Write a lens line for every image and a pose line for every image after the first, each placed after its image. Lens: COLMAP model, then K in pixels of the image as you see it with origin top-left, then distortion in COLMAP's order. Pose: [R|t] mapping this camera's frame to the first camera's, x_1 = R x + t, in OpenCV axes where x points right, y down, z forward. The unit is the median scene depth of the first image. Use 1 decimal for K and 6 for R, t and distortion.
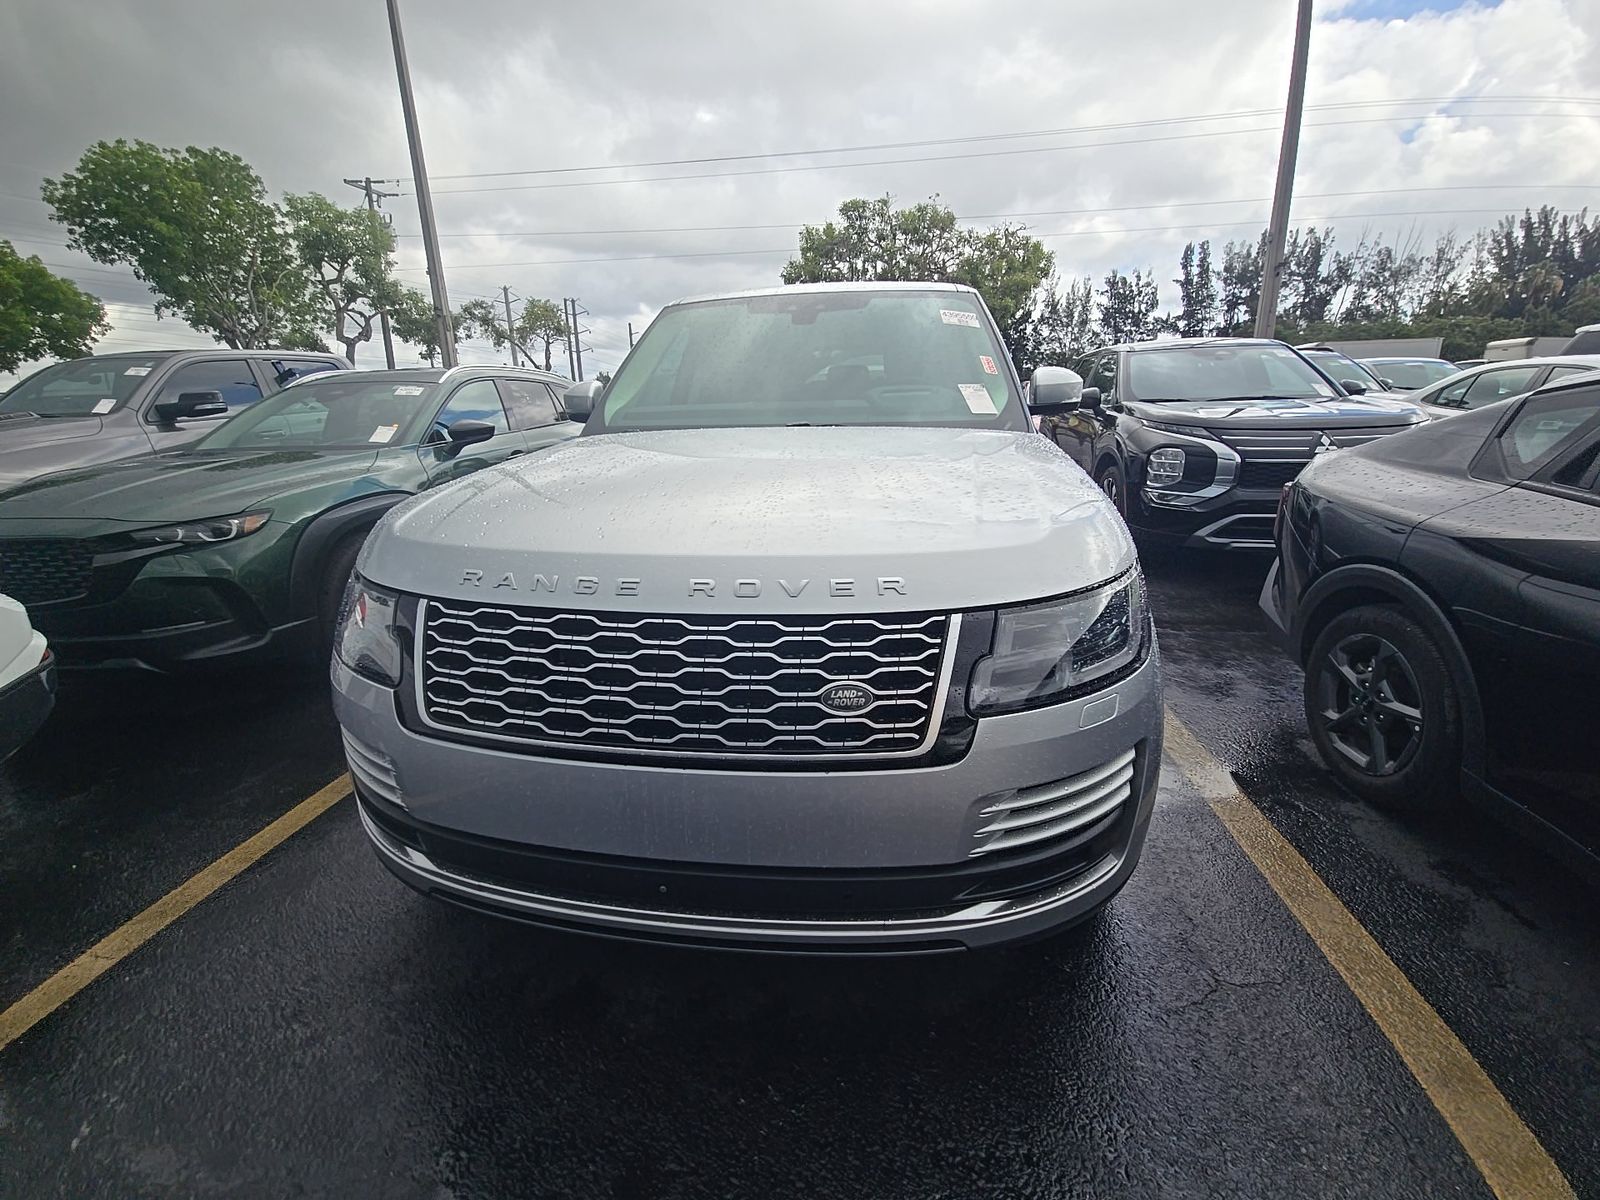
lens RADIAL K [[639.5, 0, 792.3], [0, 639.5, 602.4], [0, 0, 1]] dist [0.029293, -0.015767]
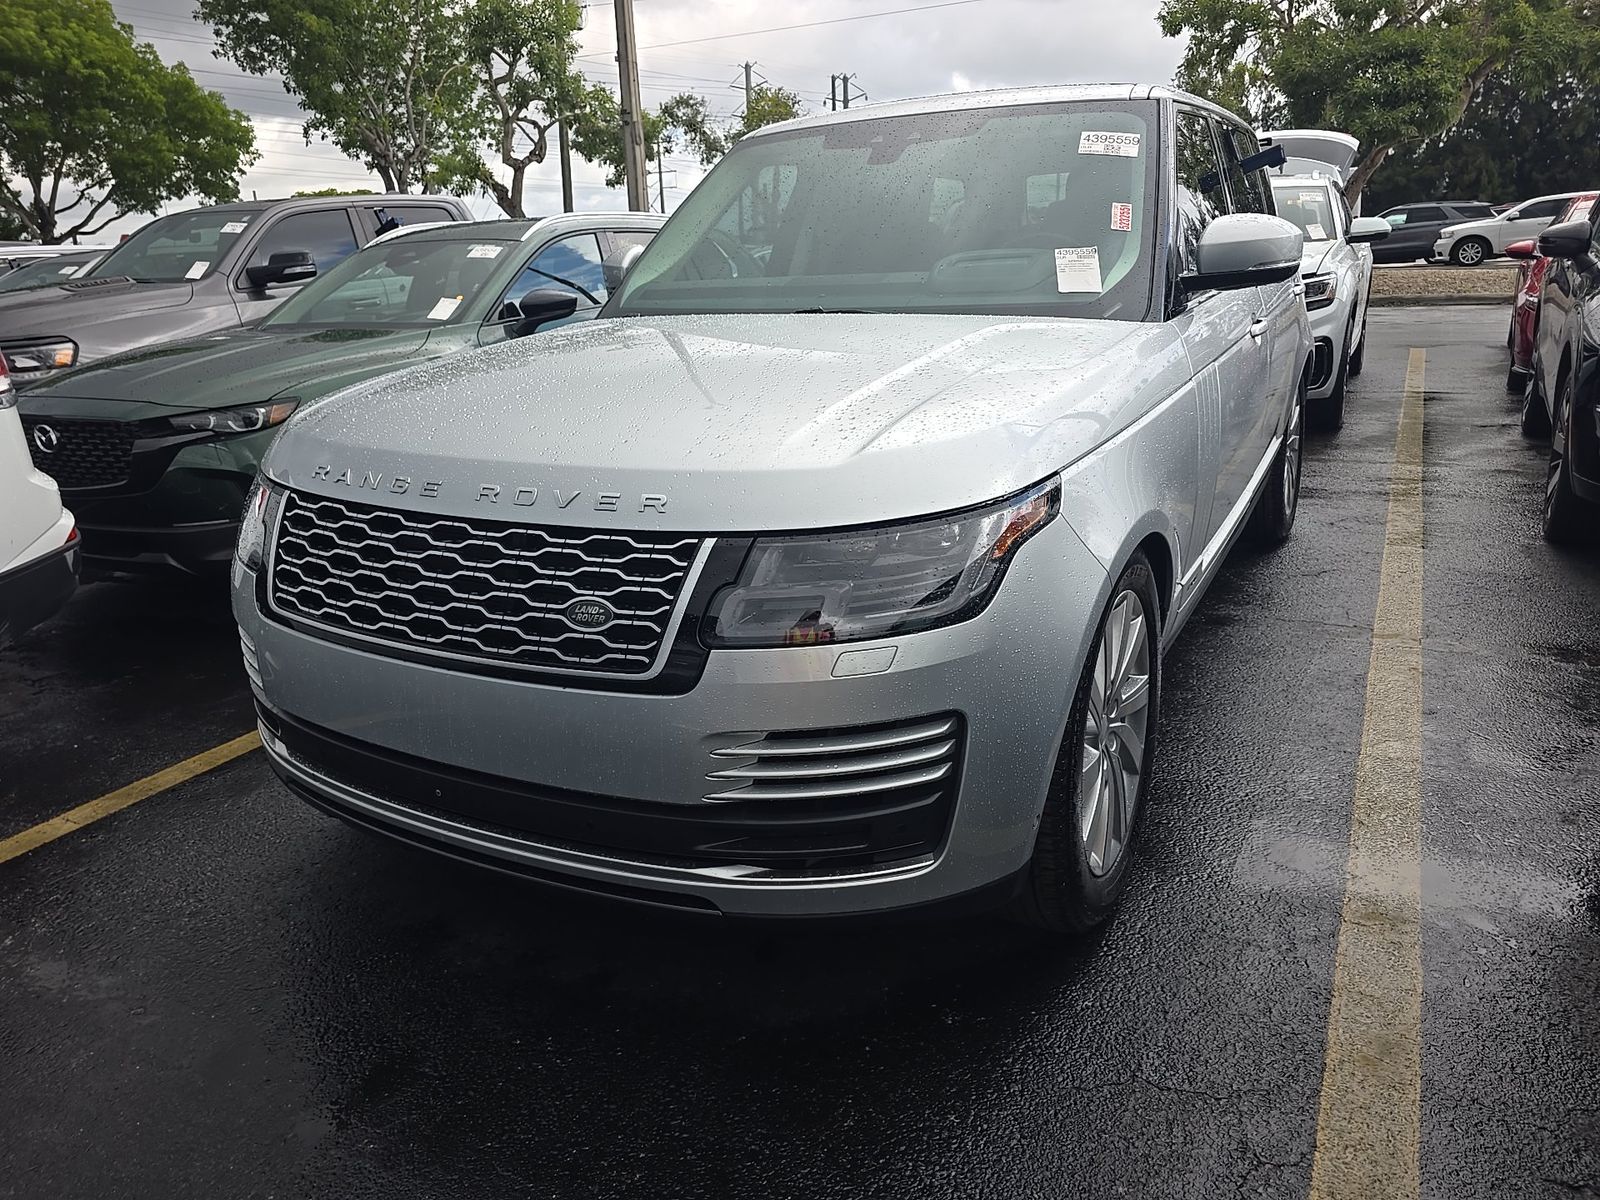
lens RADIAL K [[1064.7, 0, 803.6], [0, 1064.7, 597.6], [0, 0, 1]] dist [0.063979, -0.066554]
pose [[0.941205, 0.092254, -0.324996, 0.197718], [-0.085180, 0.995716, 0.035958, 0.008421], [0.326921, -0.006161, 0.945032, -0.091061]]
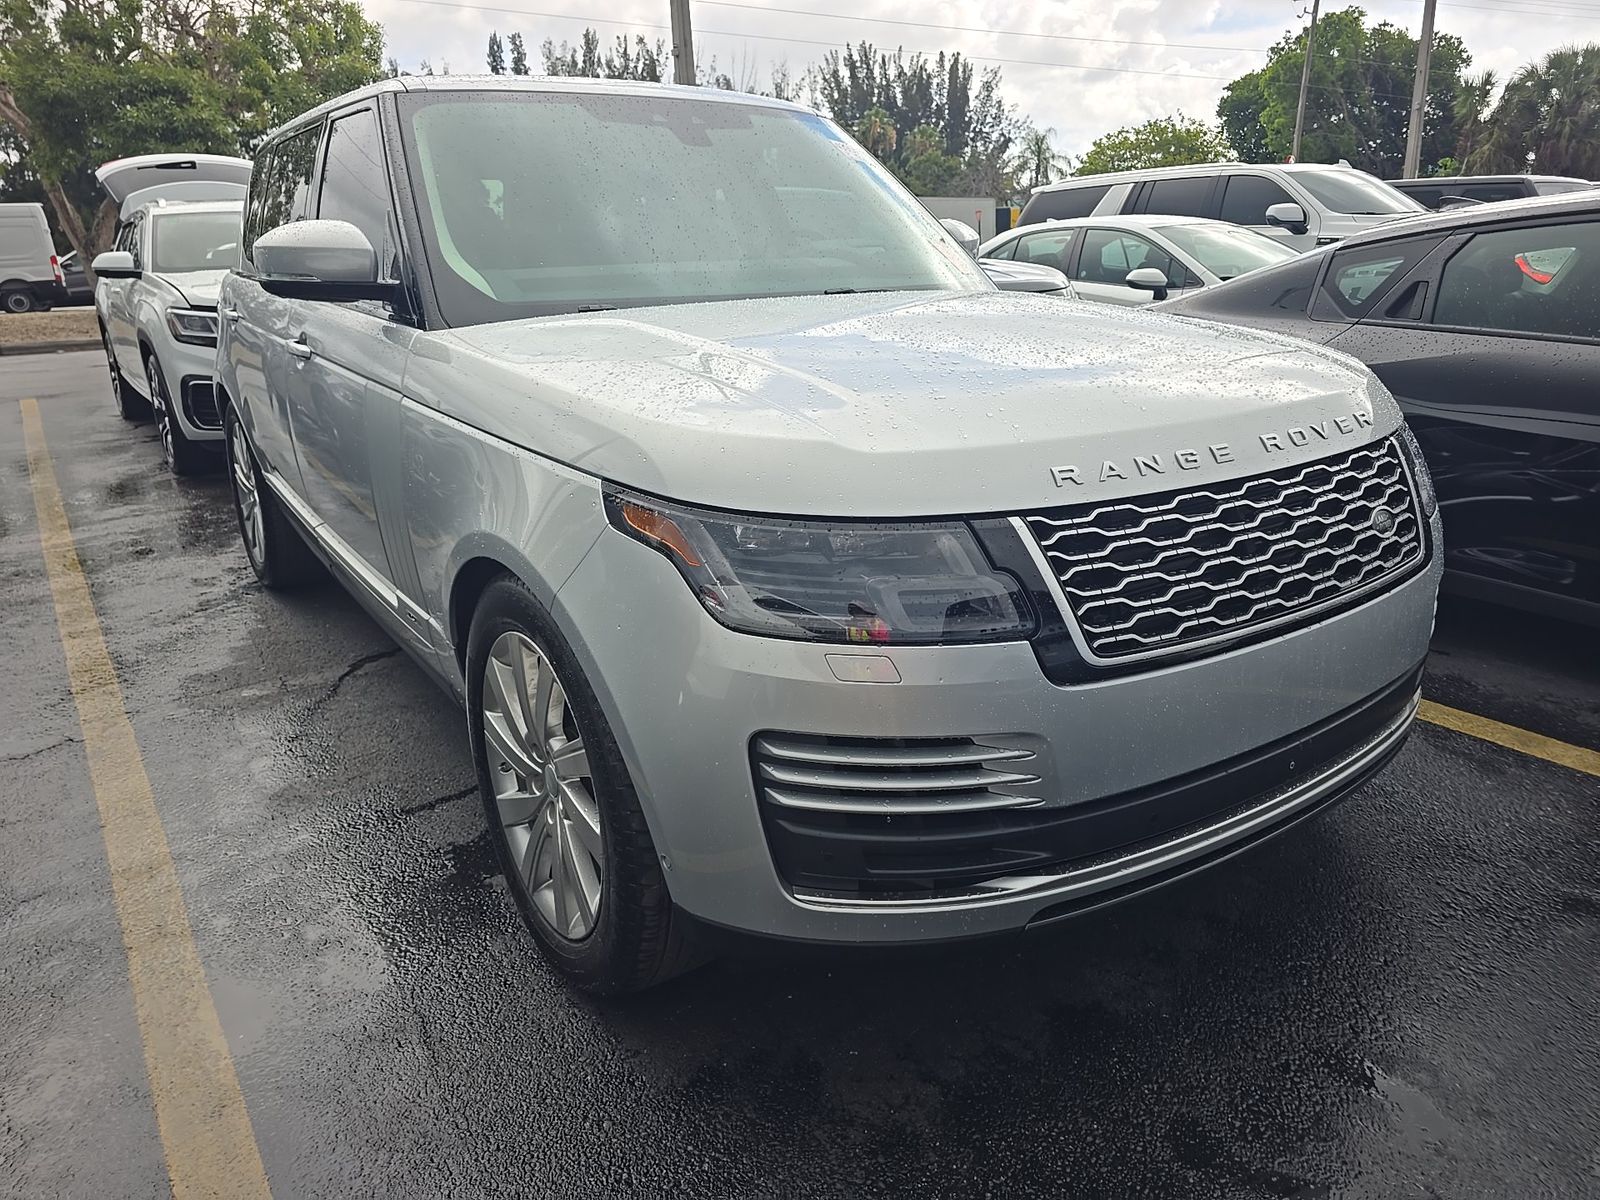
lens RADIAL K [[1064.7, 0, 803.6], [0, 1064.7, 597.6], [0, 0, 1]] dist [0.063979, -0.066554]
pose [[0.729544, -0.207132, 0.651814, -0.398389], [0.212139, 0.974564, 0.072257, -0.013882], [-0.650202, 0.085561, 0.754929, 0.059322]]
